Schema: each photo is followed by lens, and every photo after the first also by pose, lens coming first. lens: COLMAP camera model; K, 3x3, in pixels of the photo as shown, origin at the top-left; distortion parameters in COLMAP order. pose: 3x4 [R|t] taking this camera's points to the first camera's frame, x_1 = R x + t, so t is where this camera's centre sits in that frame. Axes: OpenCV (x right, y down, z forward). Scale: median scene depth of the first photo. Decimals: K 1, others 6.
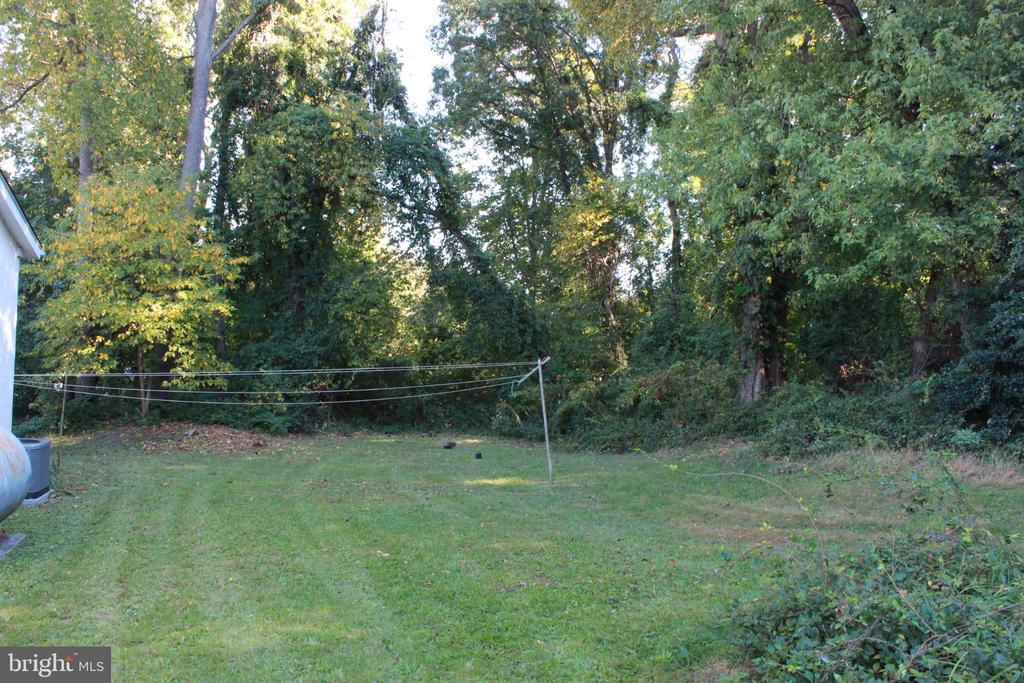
lens RADIAL K [[800.3, 0, 512.0], [0, 800.3, 341.5], [0, 0, 1]] dist [-0.095259, 0.003754]
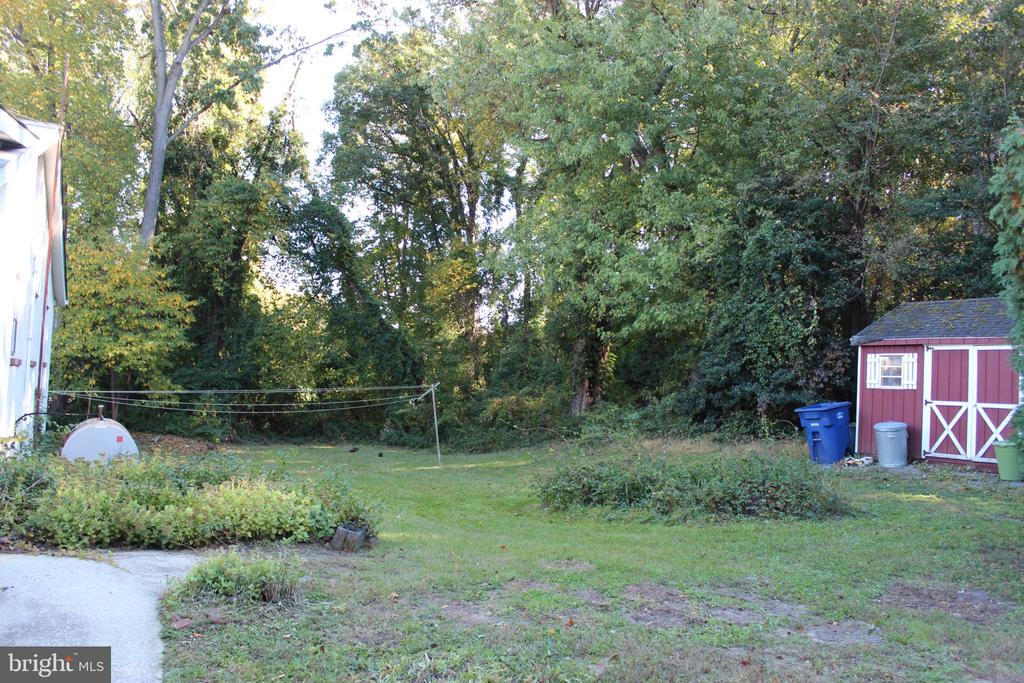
lens RADIAL K [[800.3, 0, 512.0], [0, 800.3, 341.5], [0, 0, 1]] dist [-0.095259, 0.003754]
pose [[0.983834, 0.012464, 0.178651, -0.044978], [-0.006368, 0.999379, -0.034654, -0.002962], [-0.178972, 0.032956, 0.983302, -0.257999]]
